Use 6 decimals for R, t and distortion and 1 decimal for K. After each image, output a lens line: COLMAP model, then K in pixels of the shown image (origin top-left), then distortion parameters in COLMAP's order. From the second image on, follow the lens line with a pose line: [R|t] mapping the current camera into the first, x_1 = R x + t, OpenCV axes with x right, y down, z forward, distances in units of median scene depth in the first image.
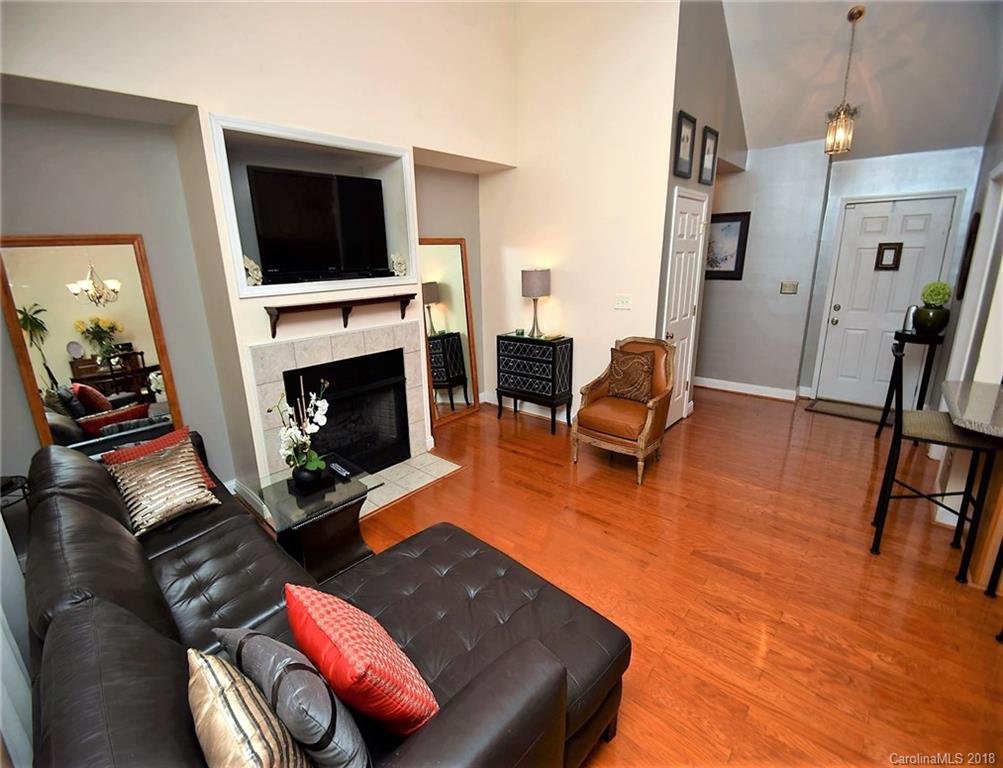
lens RADIAL K [[442.2, 0, 484.7], [0, 442.2, 366.7], [0, 0, 1]] dist [0.000357, -0.008470]
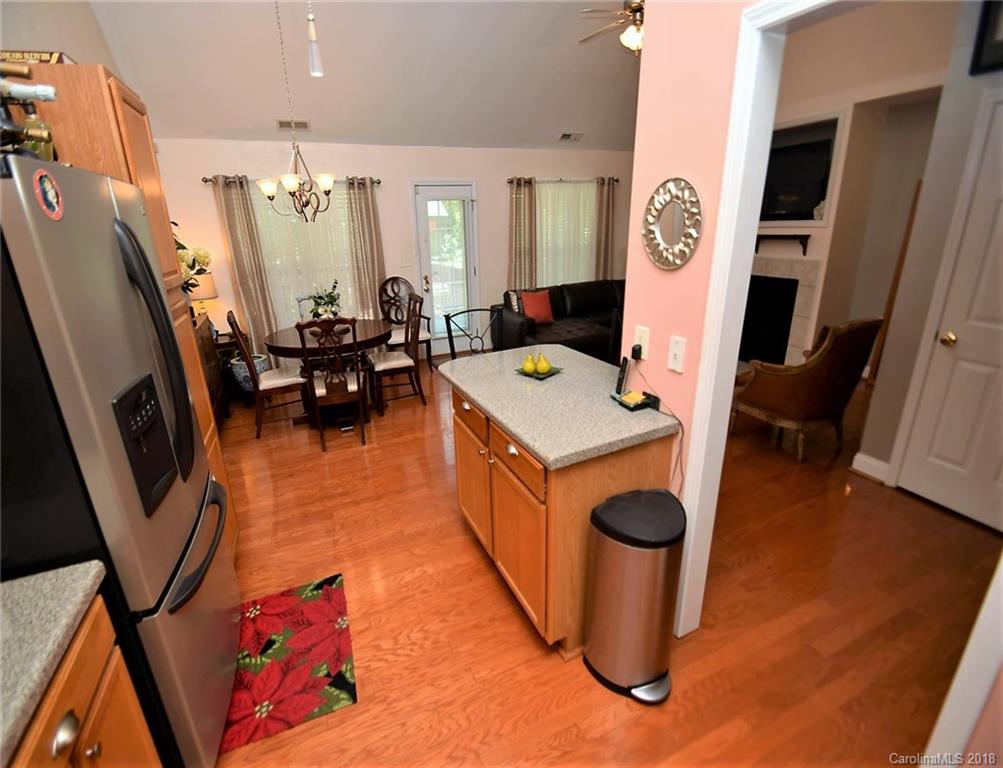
lens RADIAL K [[442.3, 0, 483.5], [0, 442.3, 362.7], [0, 0, 1]] dist [0.000864, -0.008366]
pose [[-0.404538, 0.322564, -0.855746, 1.385235], [-0.169778, 0.892976, 0.416857, -0.213080], [0.898623, 0.313922, -0.306478, 0.699472]]
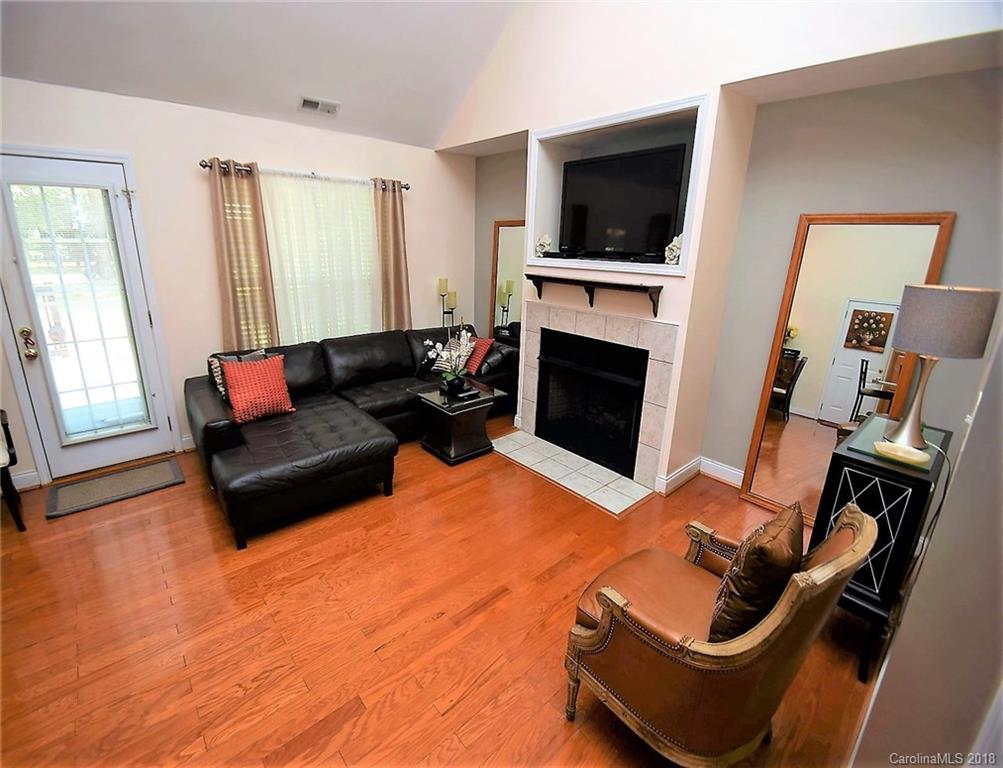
lens RADIAL K [[442.2, 0, 484.7], [0, 442.2, 366.7], [0, 0, 1]] dist [0.000357, -0.008470]
pose [[-0.103331, 0.300818, -0.948067, 0.678482], [-0.262734, 0.911060, 0.317711, -0.209819], [0.959319, 0.281919, -0.015106, 0.771378]]
